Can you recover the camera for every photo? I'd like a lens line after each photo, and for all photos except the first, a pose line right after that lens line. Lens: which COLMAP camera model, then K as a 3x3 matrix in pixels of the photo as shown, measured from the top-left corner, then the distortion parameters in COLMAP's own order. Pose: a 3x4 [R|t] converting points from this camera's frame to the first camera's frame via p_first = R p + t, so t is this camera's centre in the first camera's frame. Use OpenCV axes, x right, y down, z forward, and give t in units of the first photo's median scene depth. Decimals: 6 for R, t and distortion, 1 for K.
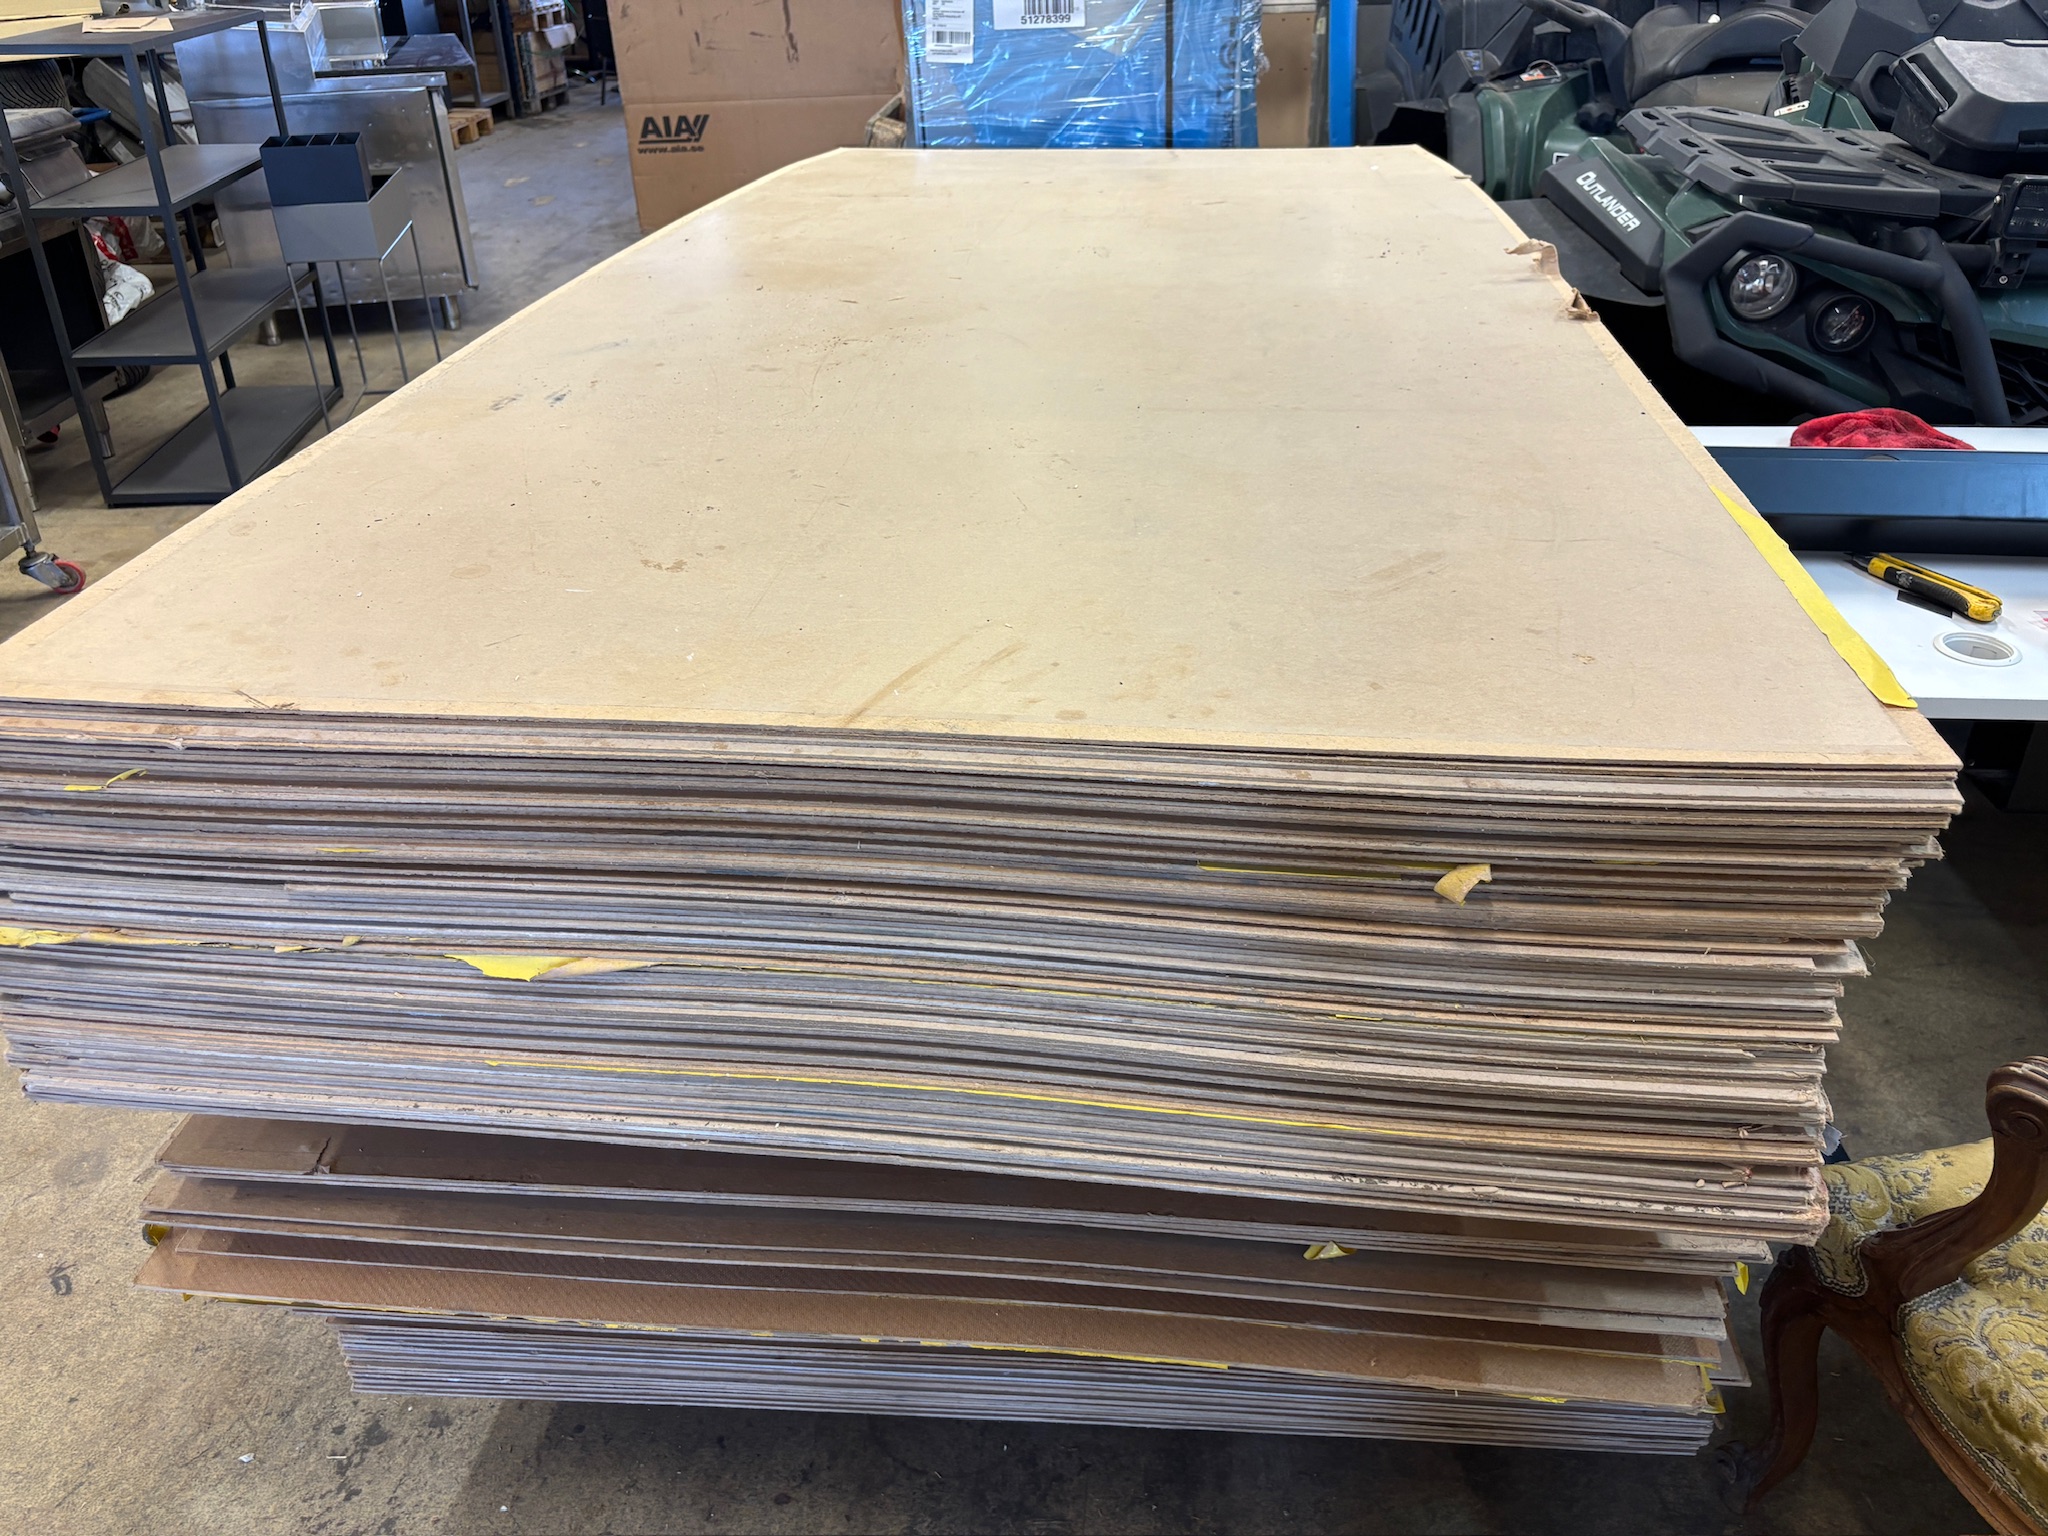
lens RADIAL K [[1579.1, 0, 1024.0], [0, 1579.1, 768.0], [0, 0, 1]] dist [0.008558, -0.007685]
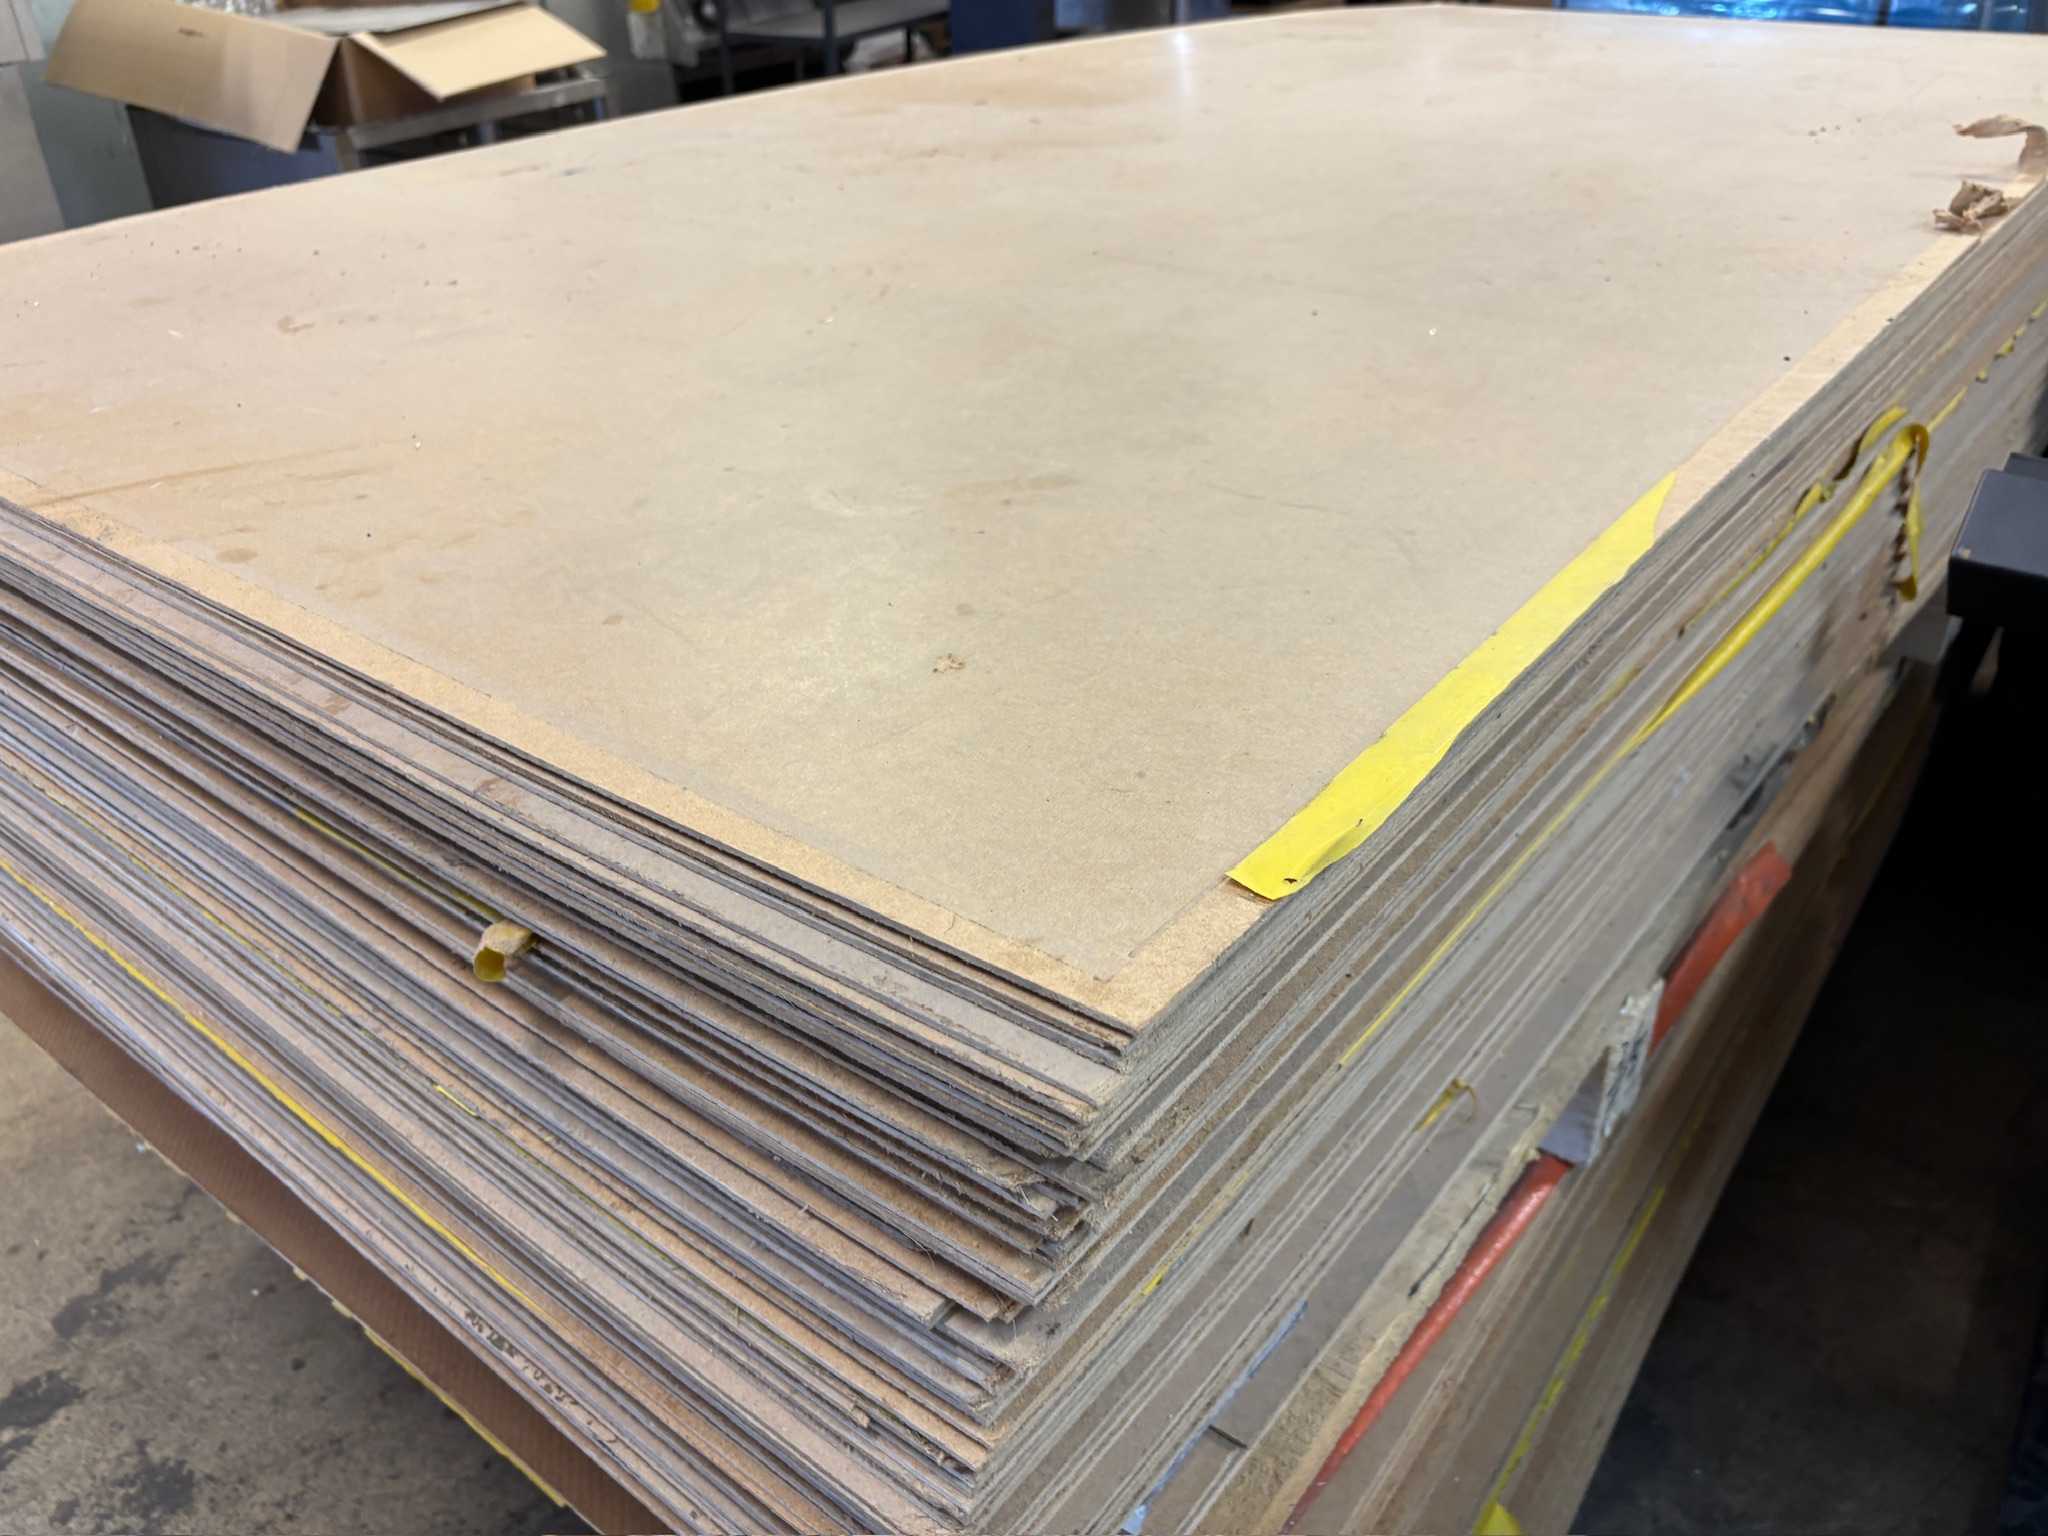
lens RADIAL K [[1616.1, 0, 1024.0], [0, 1616.1, 768.0], [0, 0, 1]] dist [0.004725, -0.003090]
pose [[0.867419, 0.269313, -0.418395, 0.630206], [-0.248744, 0.962955, 0.104139, -0.099918], [0.430941, 0.013741, 0.902275, 0.466386]]
